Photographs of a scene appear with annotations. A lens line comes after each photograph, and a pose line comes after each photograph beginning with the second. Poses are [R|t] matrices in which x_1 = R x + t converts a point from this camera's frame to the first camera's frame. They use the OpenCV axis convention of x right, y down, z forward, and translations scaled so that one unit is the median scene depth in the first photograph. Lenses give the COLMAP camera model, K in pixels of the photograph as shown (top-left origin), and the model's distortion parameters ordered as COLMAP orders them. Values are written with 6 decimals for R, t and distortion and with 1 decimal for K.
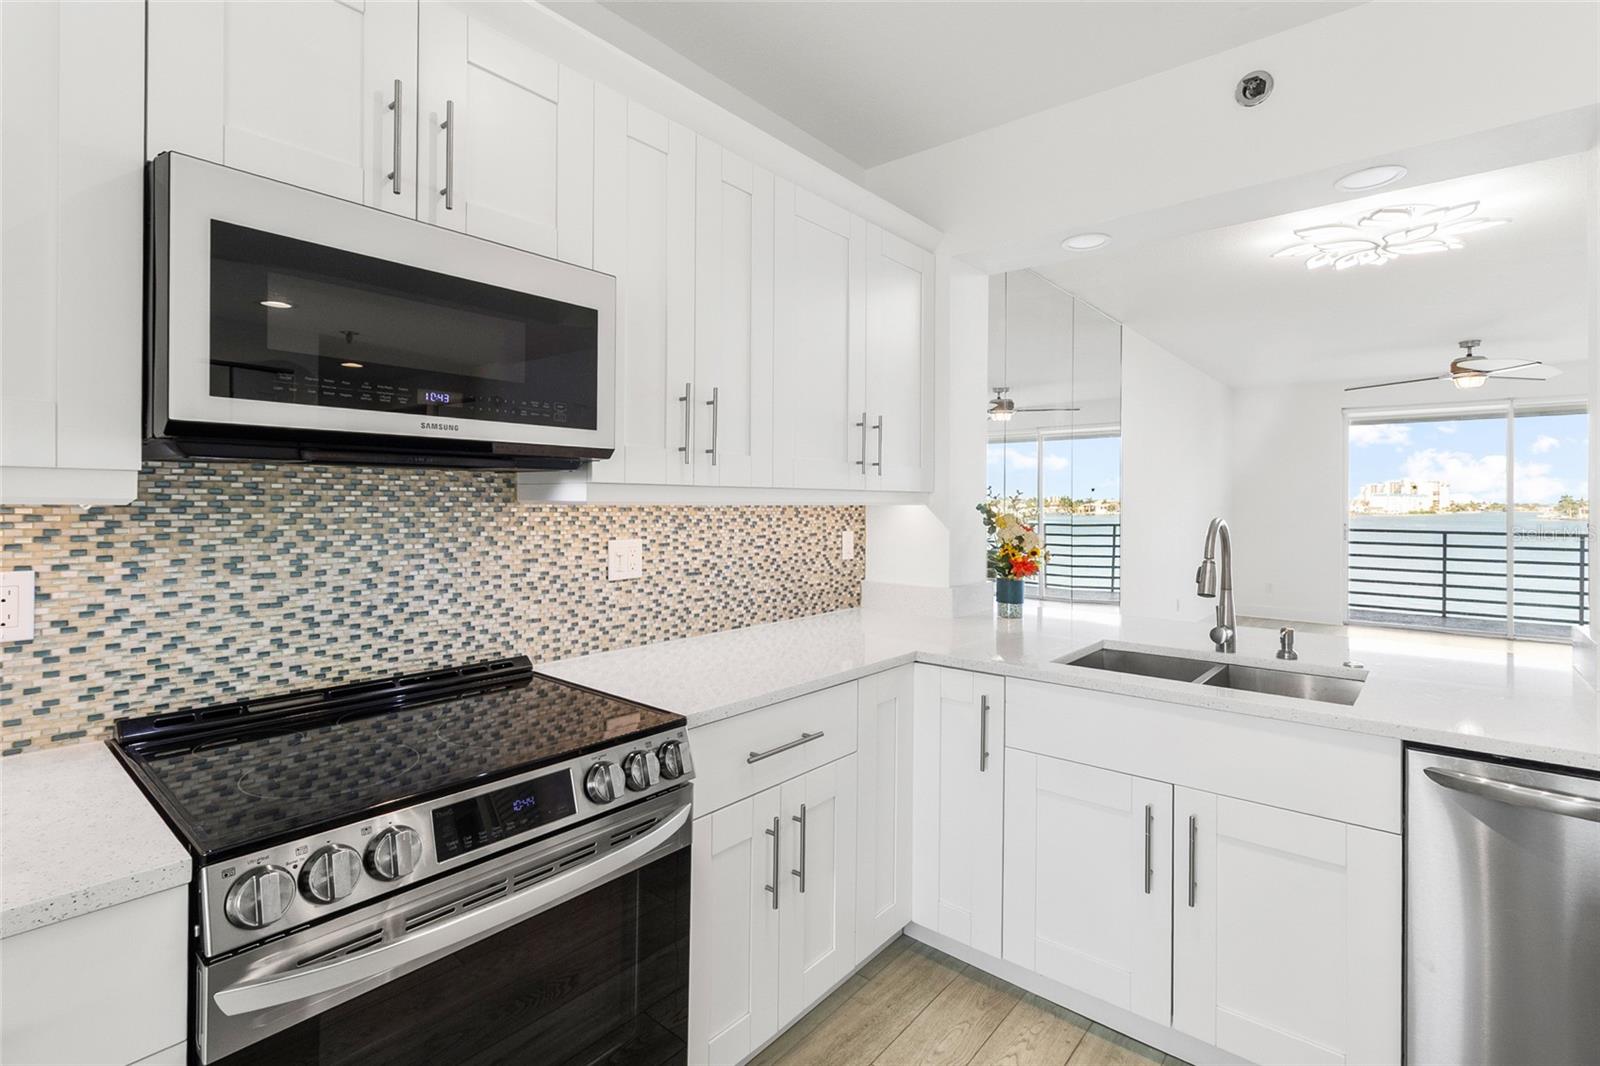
lens RADIAL K [[747.8, 0, 812.2], [0, 747.8, 498.6], [0, 0, 1]] dist [0.001226, 0.000141]
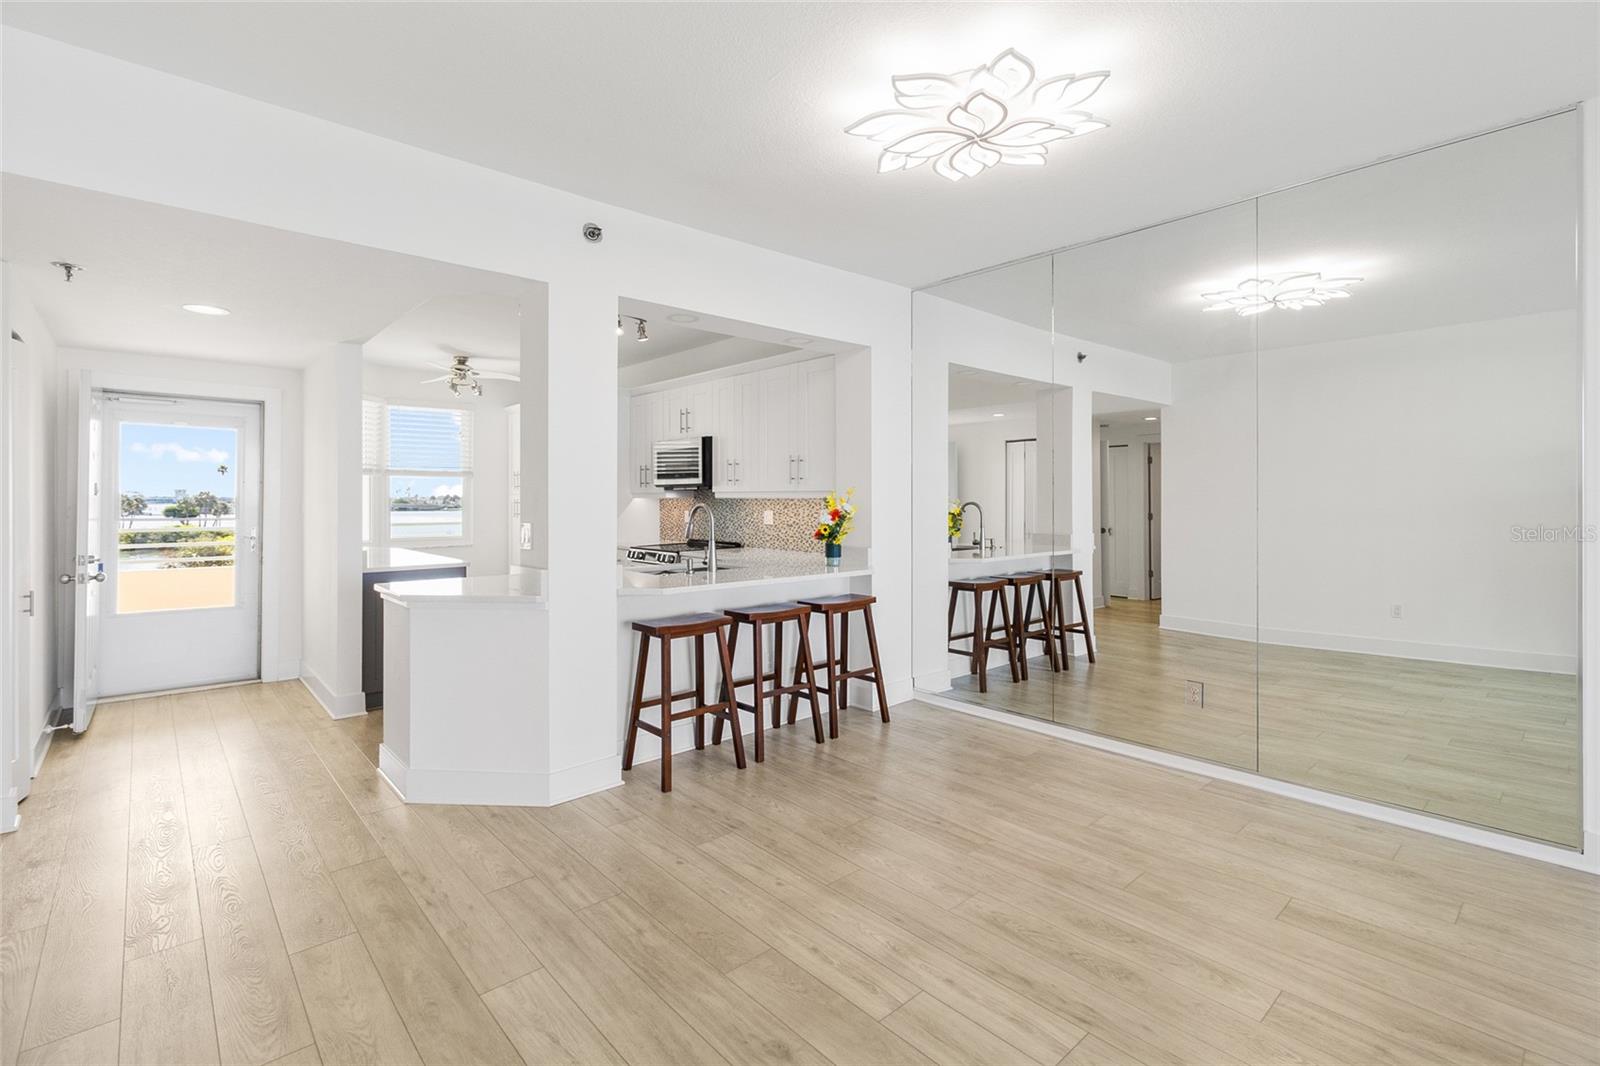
lens RADIAL K [[732.6, 0, 812.2], [0, 732.6, 496.6], [0, 0, 1]] dist [0.000695, -0.000198]
pose [[-0.149649, -0.005258, -0.988725, 2.786013], [0.009922, 0.999928, -0.006820, 0.024289], [0.988689, -0.010831, -0.149586, 1.788171]]
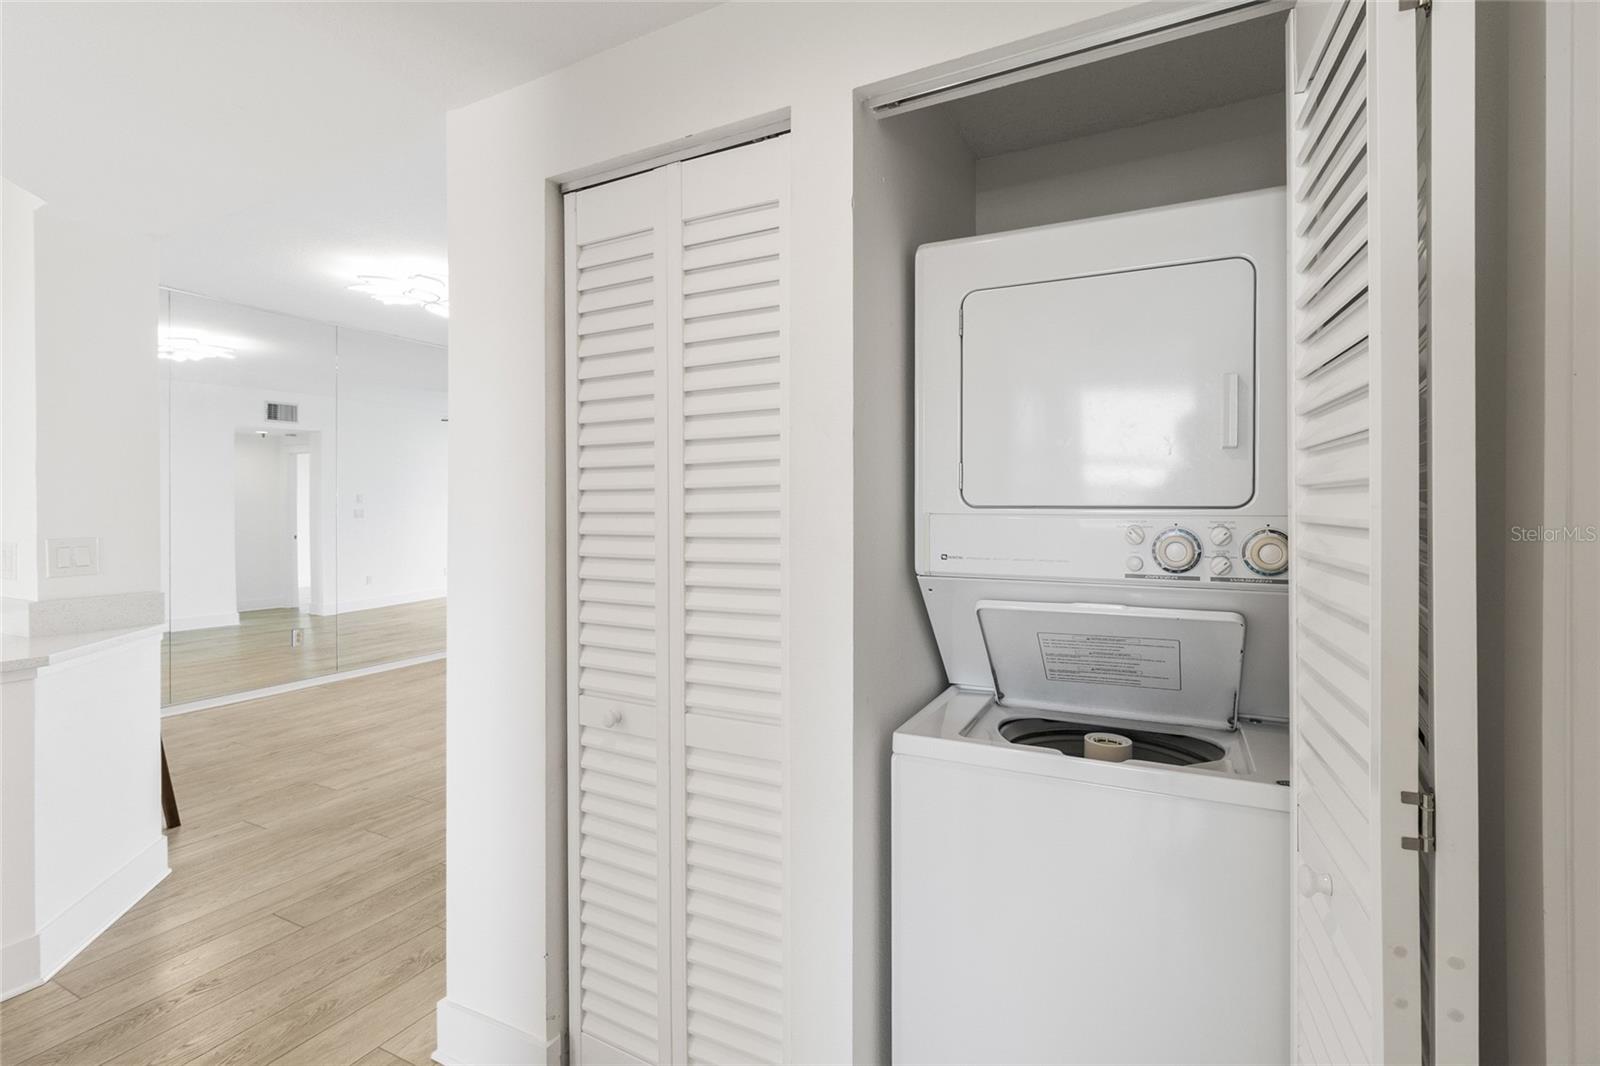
lens RADIAL K [[731.9, 0, 813.1], [0, 731.9, 490.1], [0, 0, 1]] dist [0.000601, -0.000602]
pose [[0.976948, -0.000944, 0.213476, 2.133875], [0.003540, 0.999924, -0.011776, -0.005523], [-0.213449, 0.012261, 0.976877, -0.712903]]
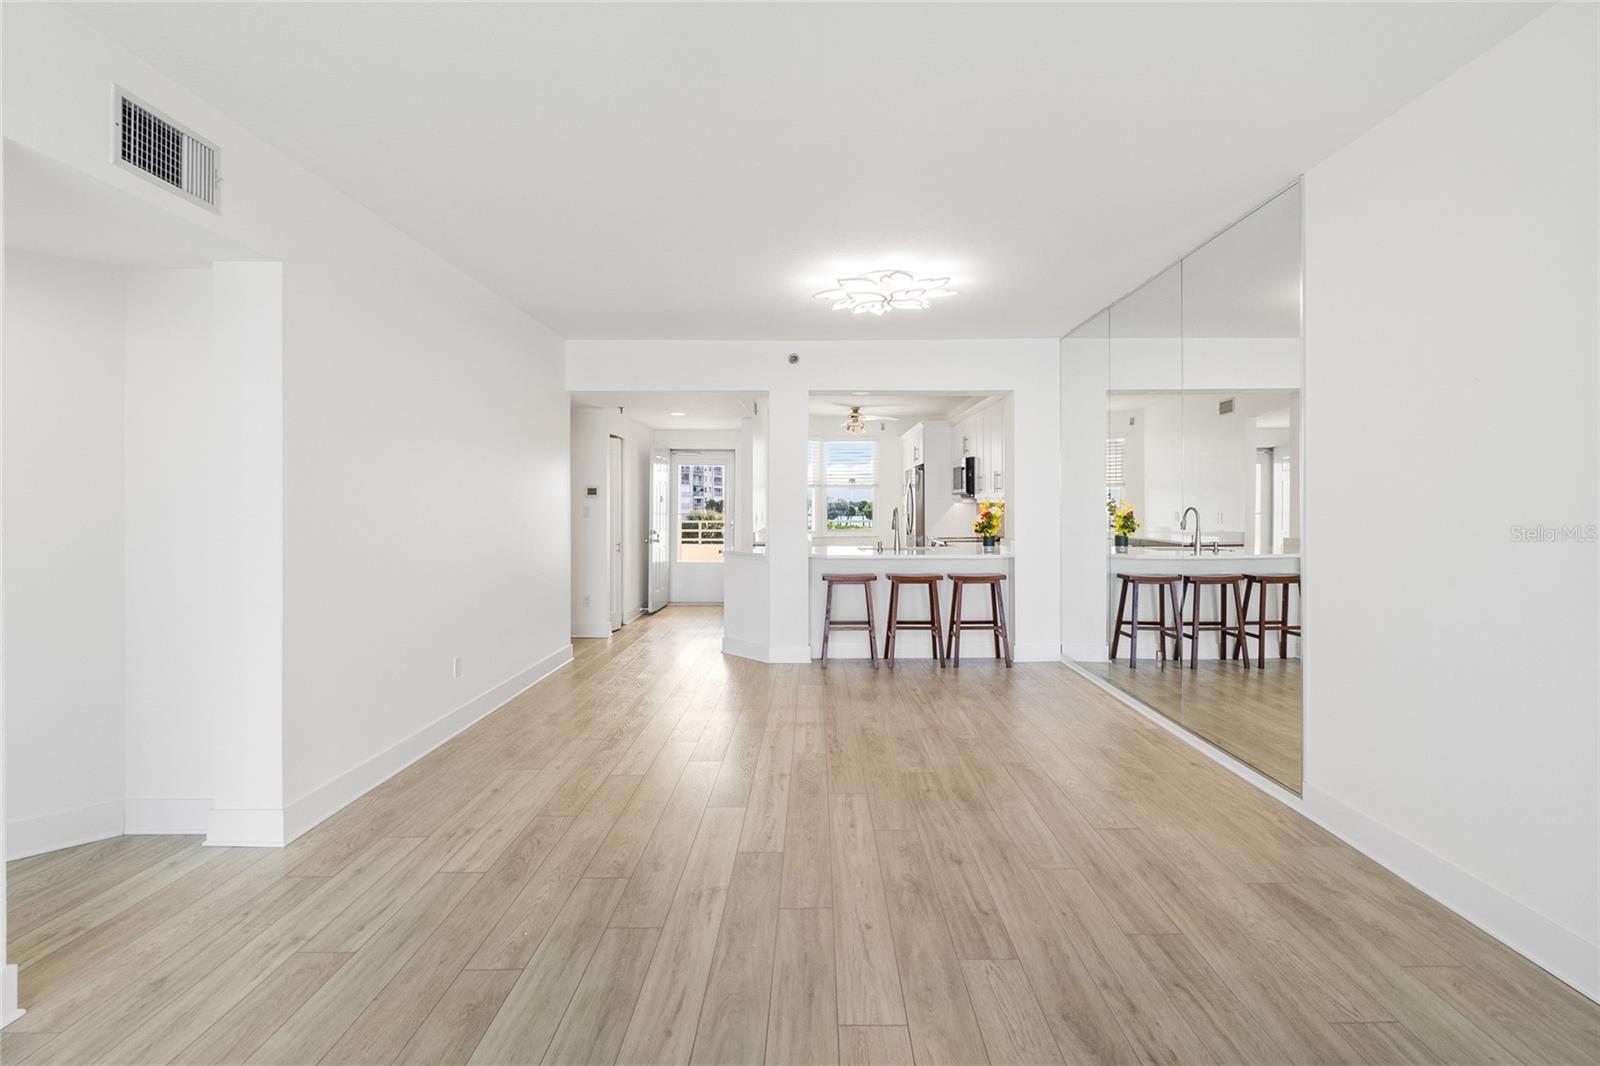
lens RADIAL K [[734.6, 0, 812.4], [0, 734.6, 504.5], [0, 0, 1]] dist [-0.001057, -0.000683]
pose [[-0.776628, -0.000759, -0.629959, 3.102751], [0.005362, 0.999955, -0.007816, 0.041436], [0.629936, -0.009448, -0.776589, 3.563262]]
